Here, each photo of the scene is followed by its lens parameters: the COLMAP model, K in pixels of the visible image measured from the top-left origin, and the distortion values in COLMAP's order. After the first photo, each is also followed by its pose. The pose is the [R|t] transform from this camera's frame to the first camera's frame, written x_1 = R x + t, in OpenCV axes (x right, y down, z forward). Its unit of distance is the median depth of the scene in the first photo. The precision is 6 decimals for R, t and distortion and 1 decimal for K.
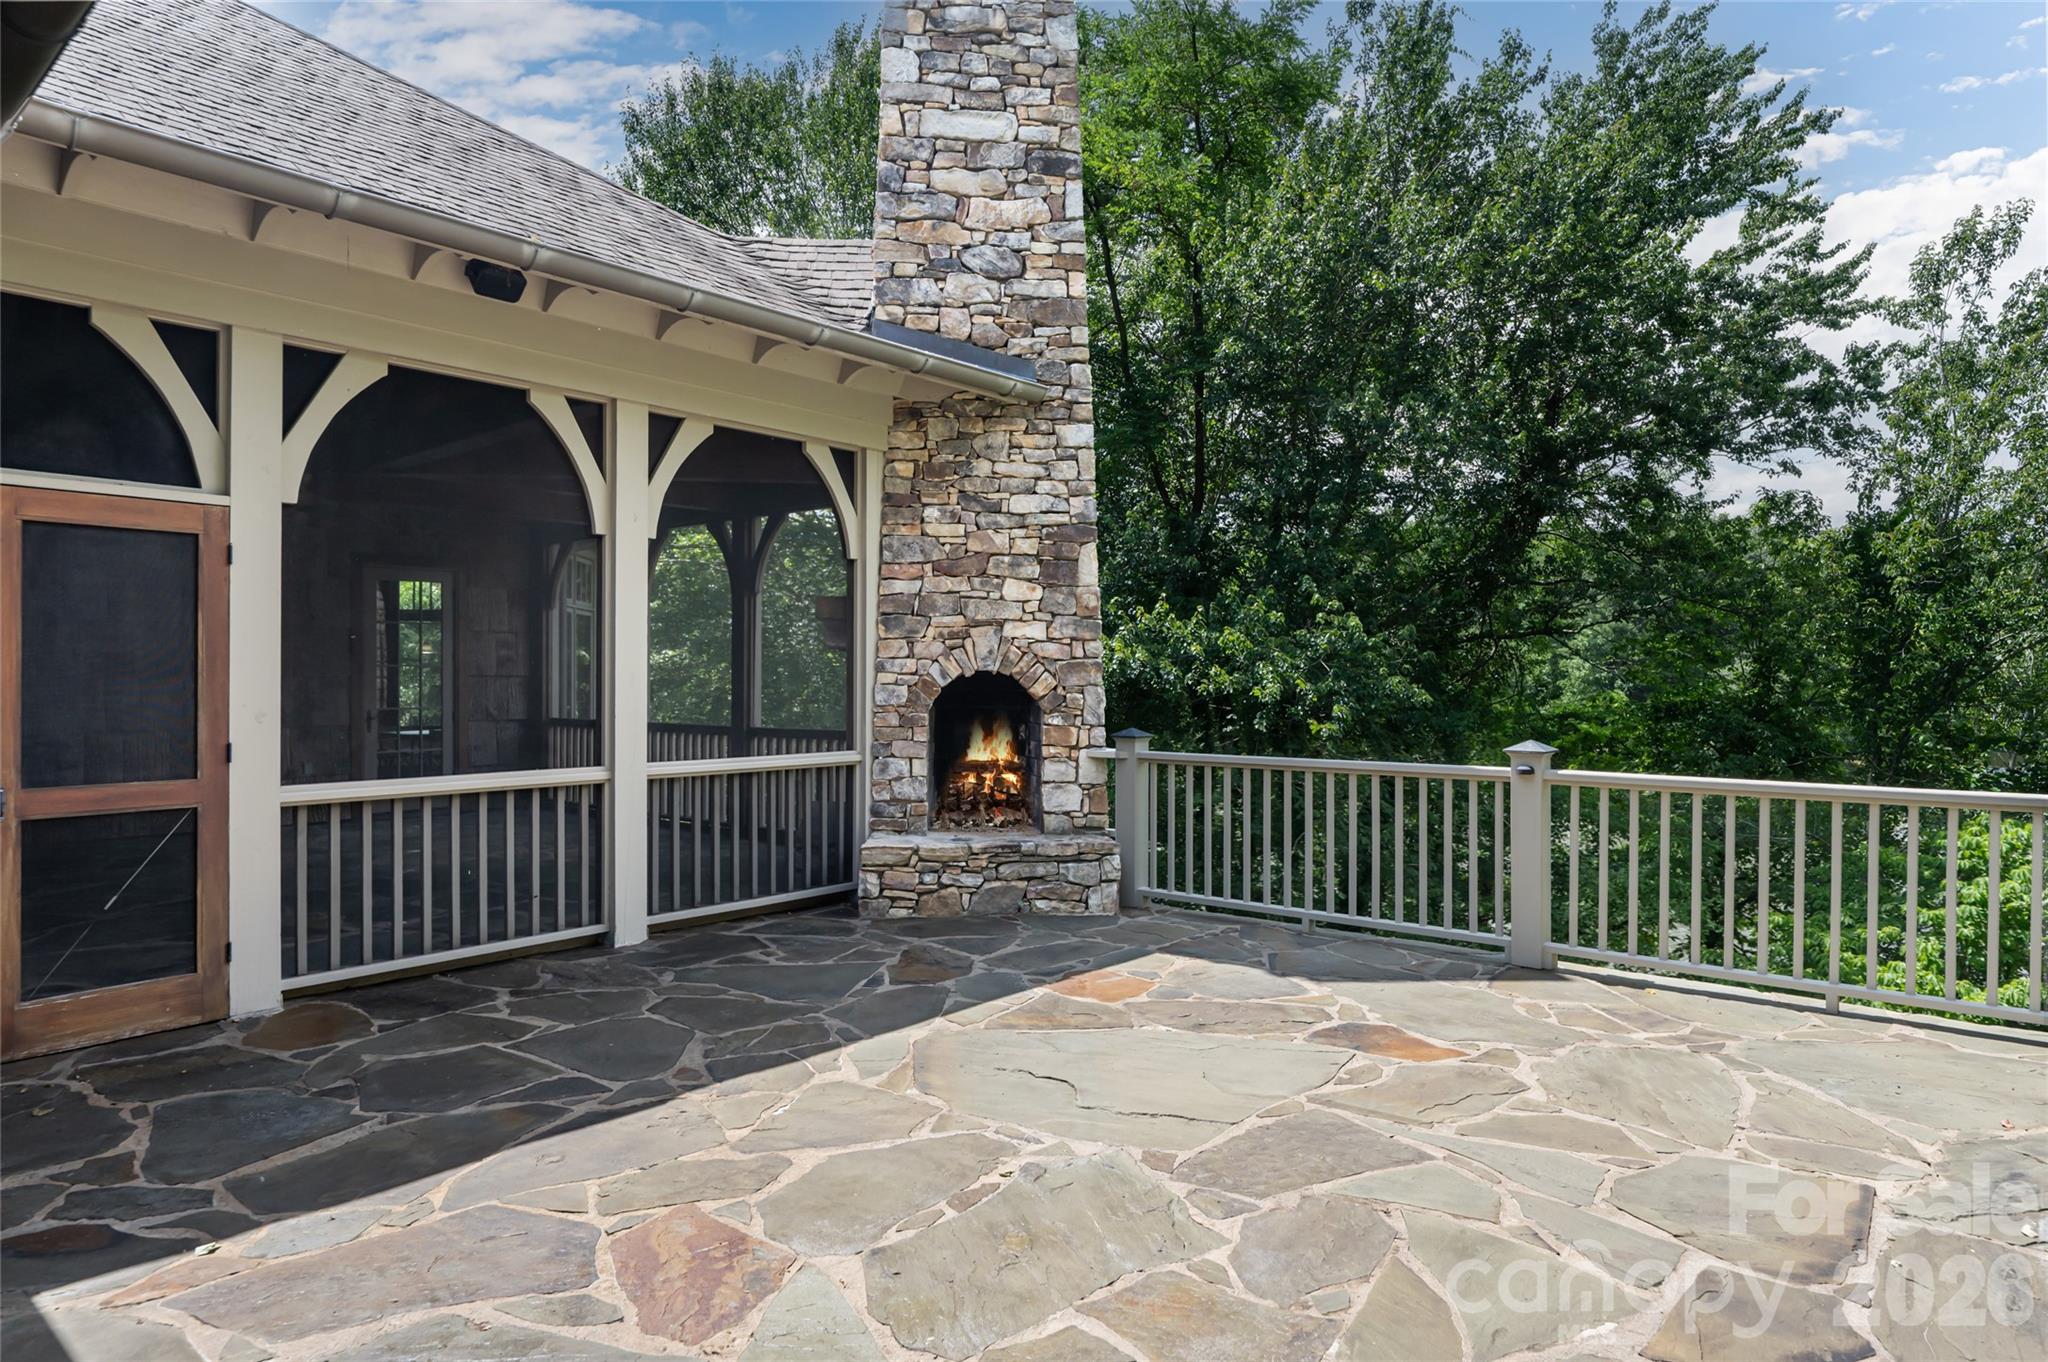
lens RADIAL K [[1200.9, 0, 1024.0], [0, 1200.9, 681.0], [0, 0, 1]] dist [-0.001397, -0.000345]
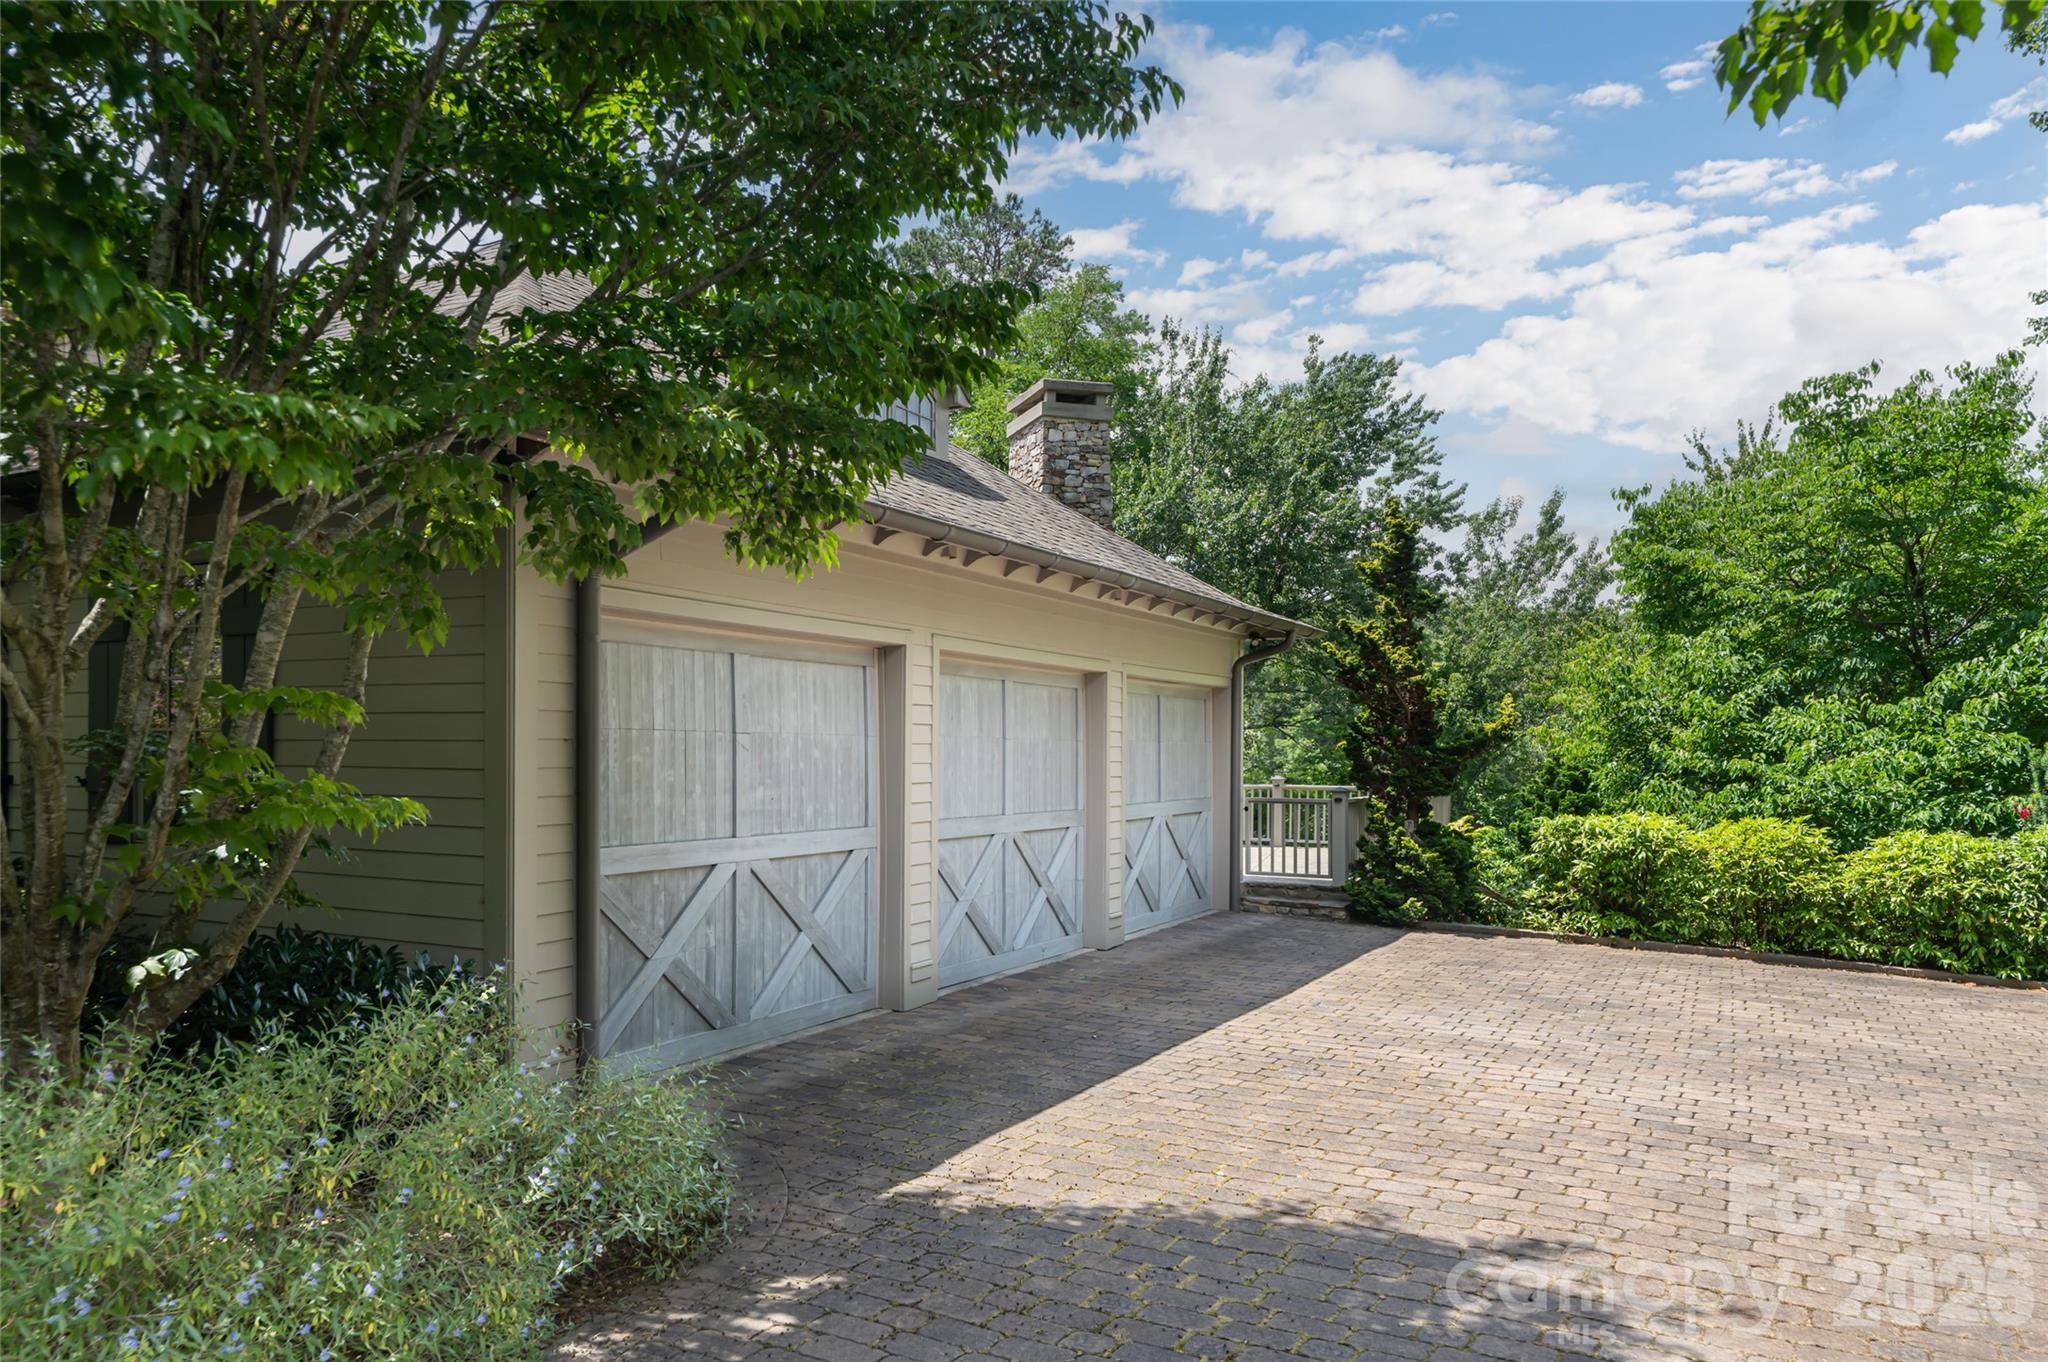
lens RADIAL K [[1401.5, 0, 1024.0], [0, 1401.5, 681.0], [0, 0, 1]] dist [-0.000692, -0.000361]
pose [[0.971750, 0.021296, 0.235050, -0.327507], [-0.010076, 0.998756, -0.048835, -0.004741], [-0.235798, 0.045087, 0.970756, -0.725222]]
